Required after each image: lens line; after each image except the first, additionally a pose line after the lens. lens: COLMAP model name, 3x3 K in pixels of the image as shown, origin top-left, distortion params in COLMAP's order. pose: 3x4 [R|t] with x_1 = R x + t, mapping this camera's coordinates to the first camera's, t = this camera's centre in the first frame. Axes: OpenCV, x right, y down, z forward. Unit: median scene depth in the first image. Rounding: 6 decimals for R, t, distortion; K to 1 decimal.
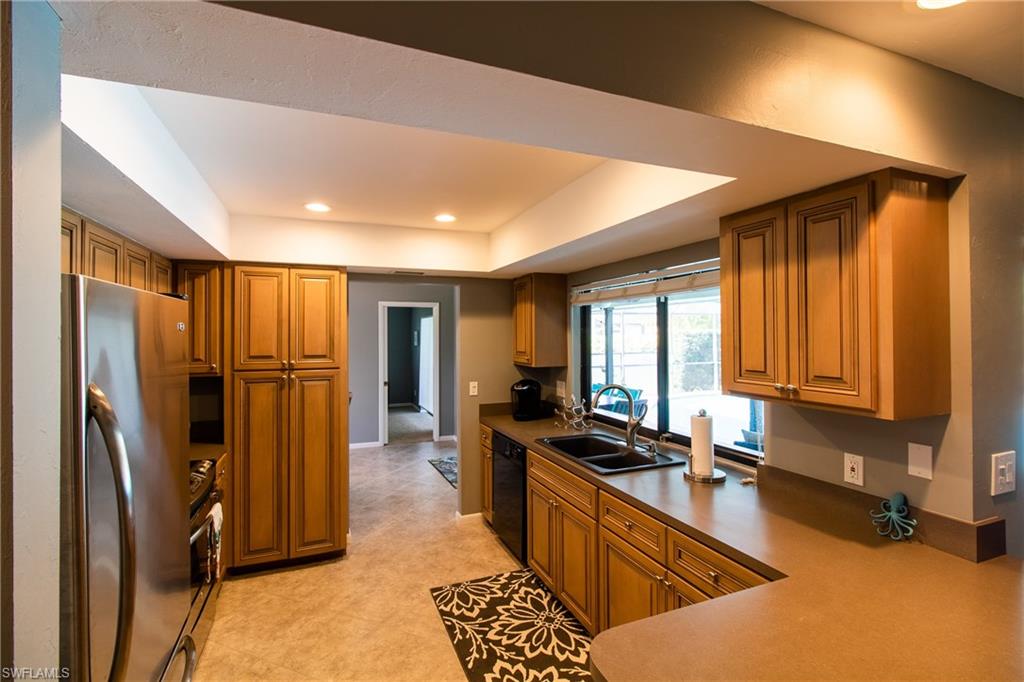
lens RADIAL K [[470.7, 0, 511.0], [0, 470.7, 329.2], [0, 0, 1]] dist [-0.001293, -0.003988]
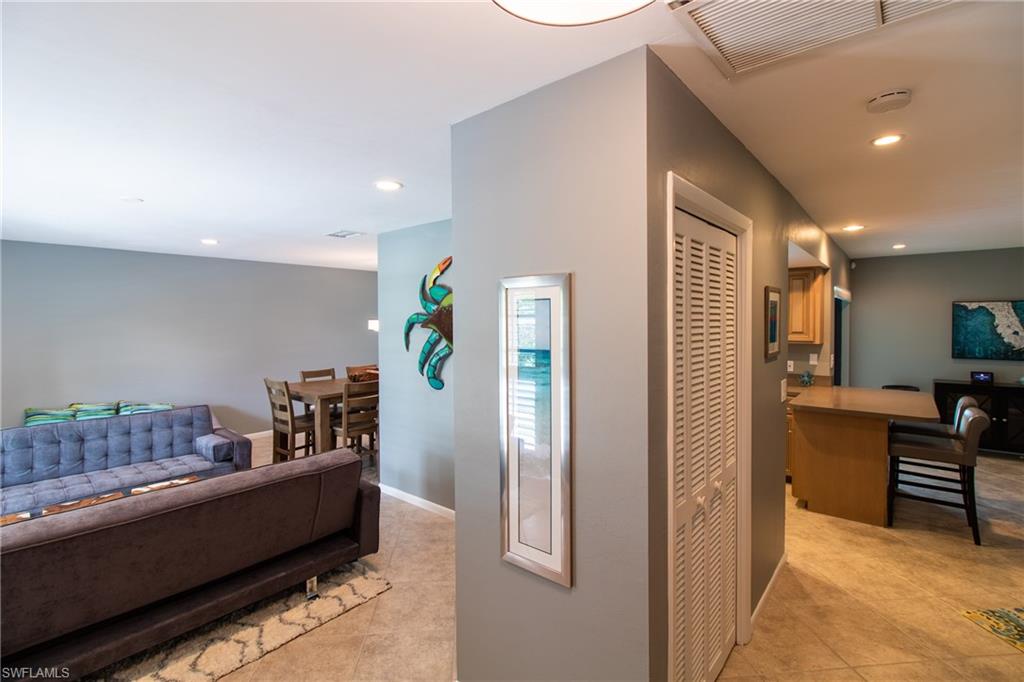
lens RADIAL K [[470.7, 0, 511.0], [0, 470.7, 329.2], [0, 0, 1]] dist [-0.001293, -0.003988]
pose [[0.884150, -0.010552, 0.467083, -1.221350], [-0.001548, 0.999673, 0.025515, 0.005126], [-0.467200, -0.023282, 0.883845, -0.415793]]
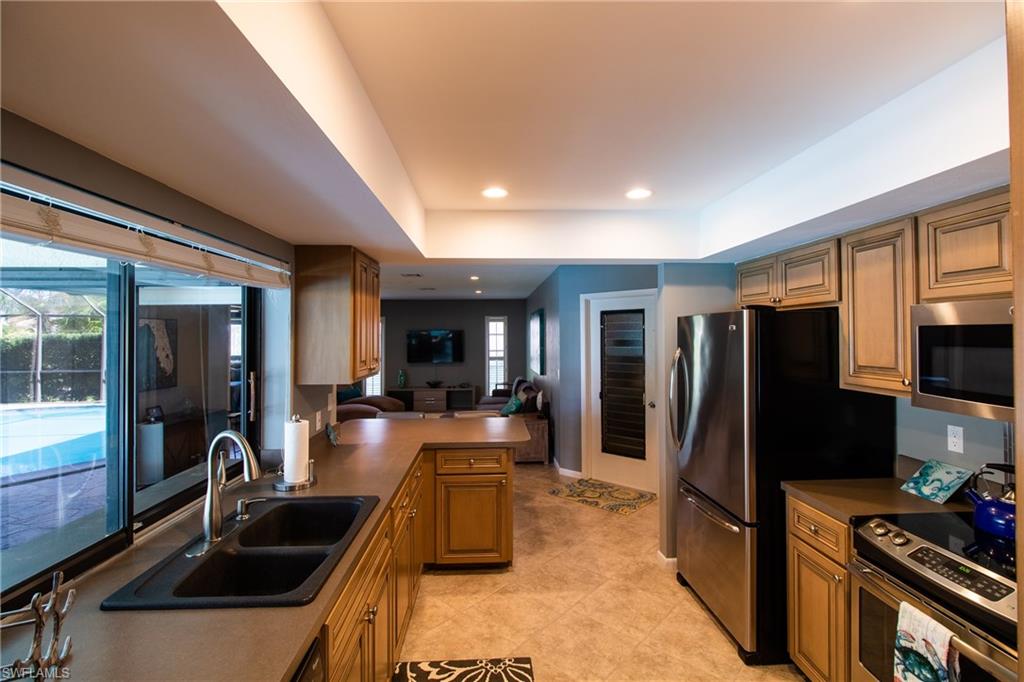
lens RADIAL K [[470.7, 0, 511.0], [0, 470.7, 329.2], [0, 0, 1]] dist [-0.001293, -0.003988]
pose [[-0.943596, 0.015007, 0.330758, -0.259537], [0.008604, 0.999746, -0.020816, 0.014824], [-0.330986, -0.016796, -0.943486, 1.374308]]
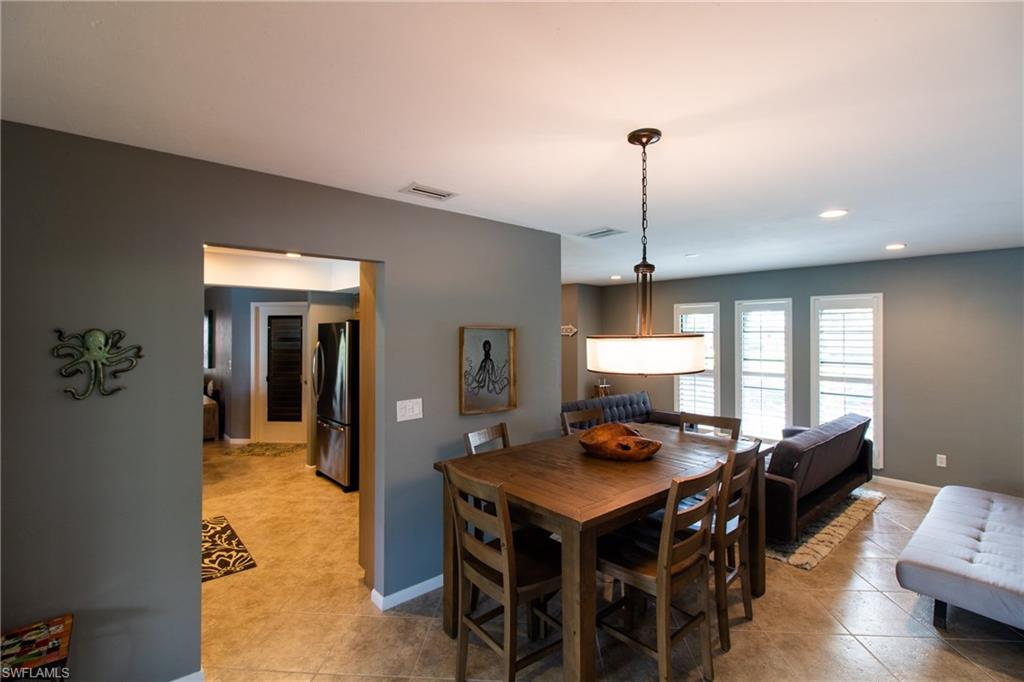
lens RADIAL K [[470.7, 0, 511.0], [0, 470.7, 329.2], [0, 0, 1]] dist [-0.001293, -0.003988]
pose [[-0.944878, 0.002628, -0.327411, -0.369135], [0.007365, 0.999885, -0.013230, 0.020635], [0.327338, -0.014912, -0.944790, 2.200486]]
